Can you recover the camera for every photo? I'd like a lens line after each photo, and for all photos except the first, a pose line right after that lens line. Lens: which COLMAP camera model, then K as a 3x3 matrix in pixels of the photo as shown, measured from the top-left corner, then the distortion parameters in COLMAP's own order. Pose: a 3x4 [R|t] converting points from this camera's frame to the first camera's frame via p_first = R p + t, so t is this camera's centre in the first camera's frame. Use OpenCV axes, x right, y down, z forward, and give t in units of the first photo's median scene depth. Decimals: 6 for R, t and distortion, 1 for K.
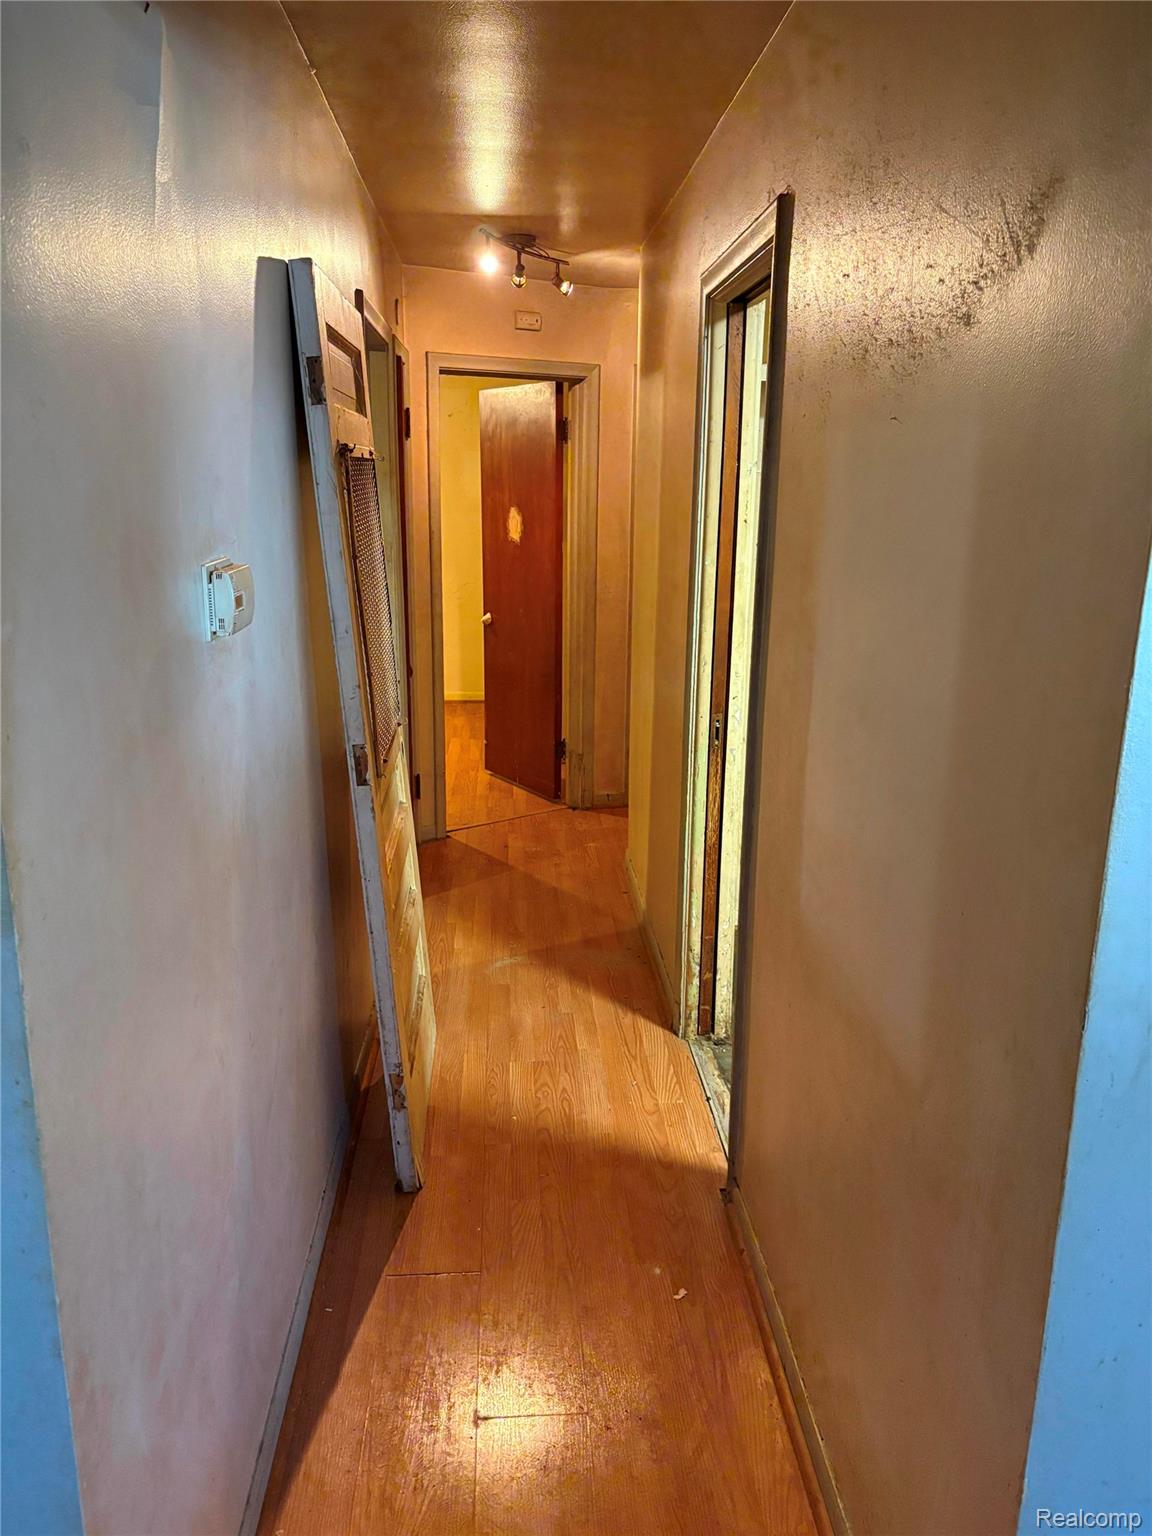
lens RADIAL K [[1159.7, 0, 581.1], [0, 1159.7, 763.1], [0, 0, 1]] dist [0.013450, -0.009101]
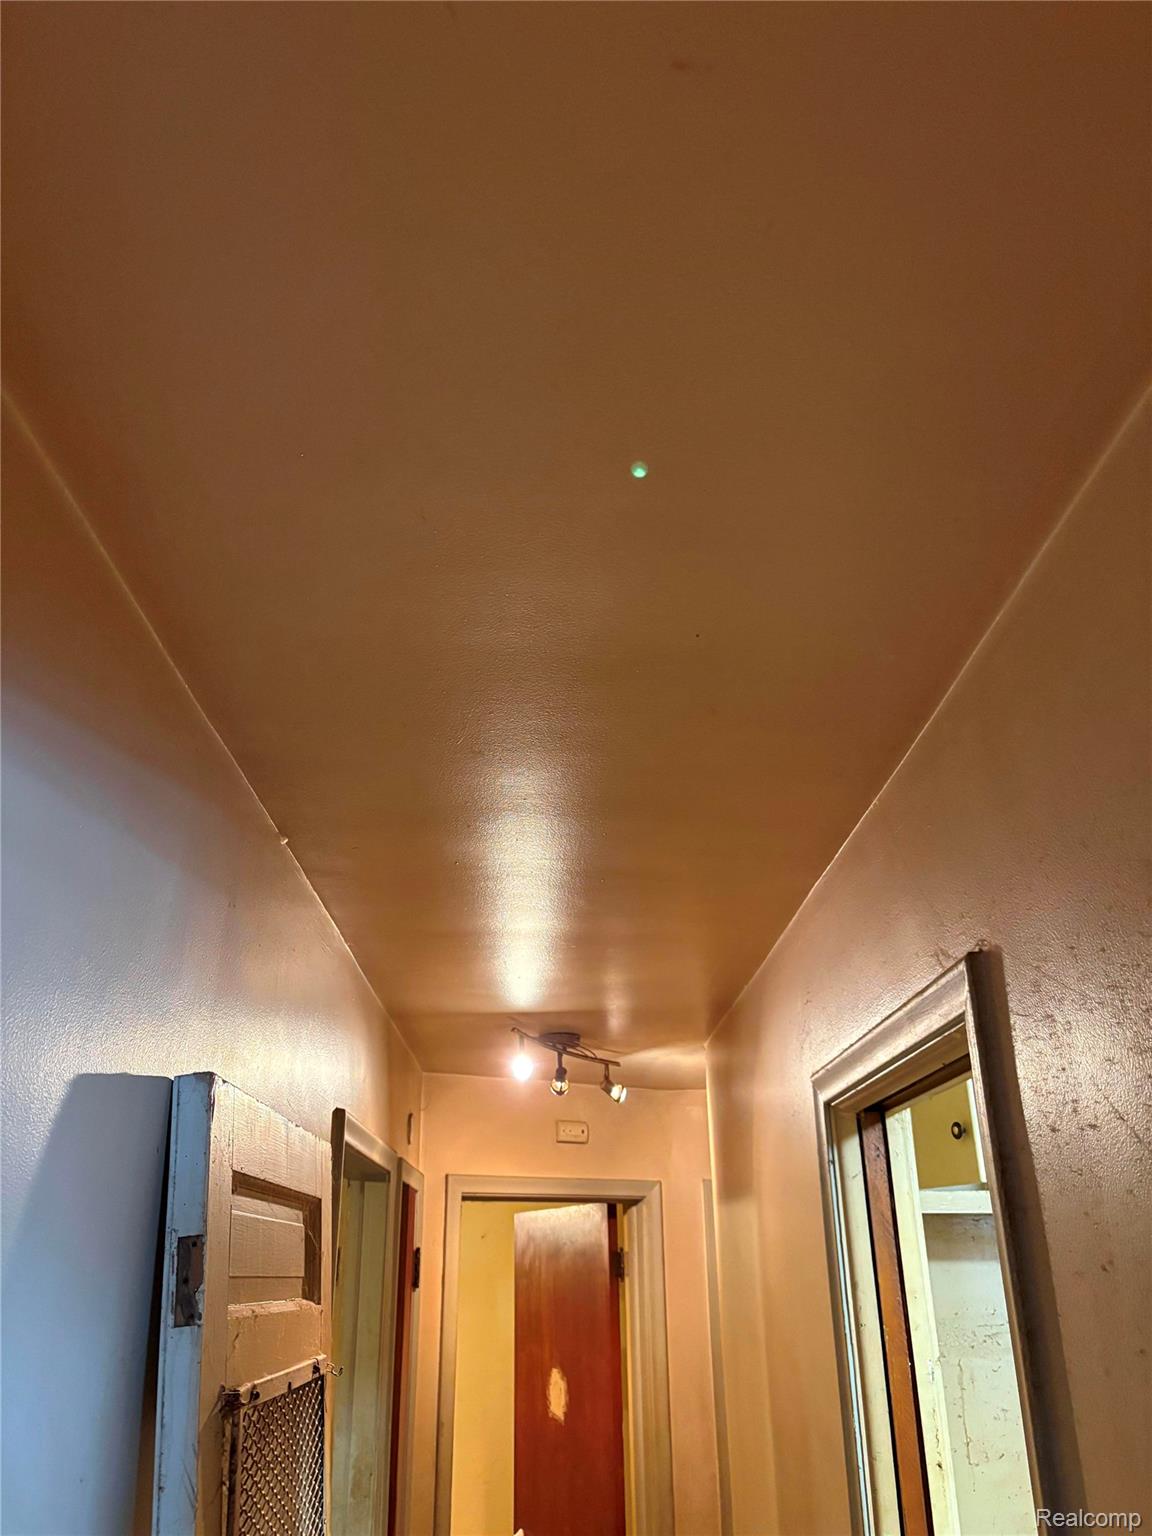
lens RADIAL K [[1164.5, 0, 576.0], [0, 1164.5, 768.0], [0, 0, 1]] dist [0.071628, -0.150570]
pose [[0.998755, -0.039325, -0.030692, -0.008368], [0.012535, 0.793367, -0.608615, -0.092771], [0.048284, 0.607472, 0.792872, 0.214193]]
